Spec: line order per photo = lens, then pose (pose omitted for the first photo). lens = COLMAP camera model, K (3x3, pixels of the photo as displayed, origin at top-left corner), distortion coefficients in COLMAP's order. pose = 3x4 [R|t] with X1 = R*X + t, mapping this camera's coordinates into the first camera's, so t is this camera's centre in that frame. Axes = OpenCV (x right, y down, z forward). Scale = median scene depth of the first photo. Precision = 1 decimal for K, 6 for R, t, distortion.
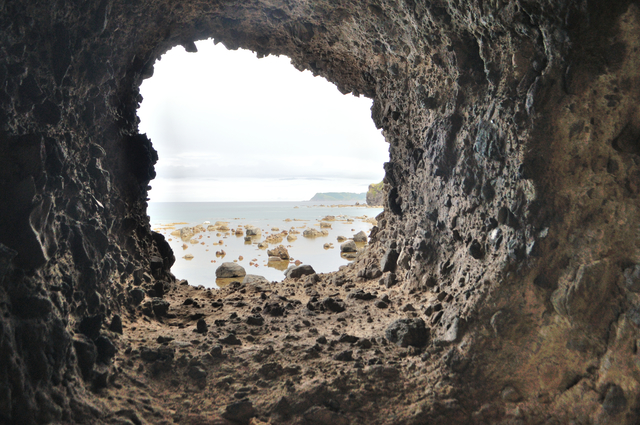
lens RADIAL K [[505.7, 0, 318.0], [0, 505.7, 214.6], [0, 0, 1]] dist [-0.083574, 0.011610]
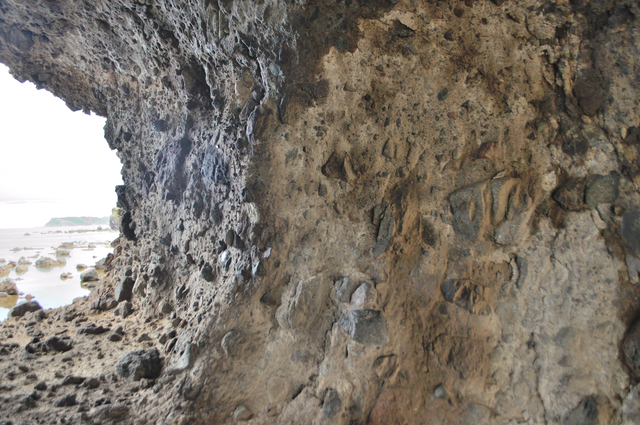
lens RADIAL K [[505.7, 0, 319.1], [0, 505.7, 214.5], [0, 0, 1]] dist [-0.083574, 0.011610]
pose [[0.880618, -0.019524, 0.473425, 0.027860], [0.040118, 0.998635, -0.033440, -0.002952], [-0.472126, 0.048441, 0.880199, -0.000198]]
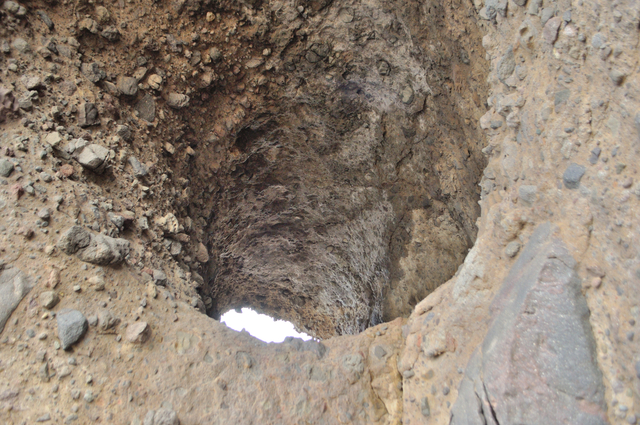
lens RADIAL K [[505.7, 0, 319.5], [0, 505.7, 212.8], [0, 0, 1]] dist [-0.083574, 0.011610]
pose [[0.999295, -0.034618, 0.014538, 0.035099], [0.036423, 0.799720, -0.599268, 0.619404], [0.009120, 0.599375, 0.800417, -0.874839]]
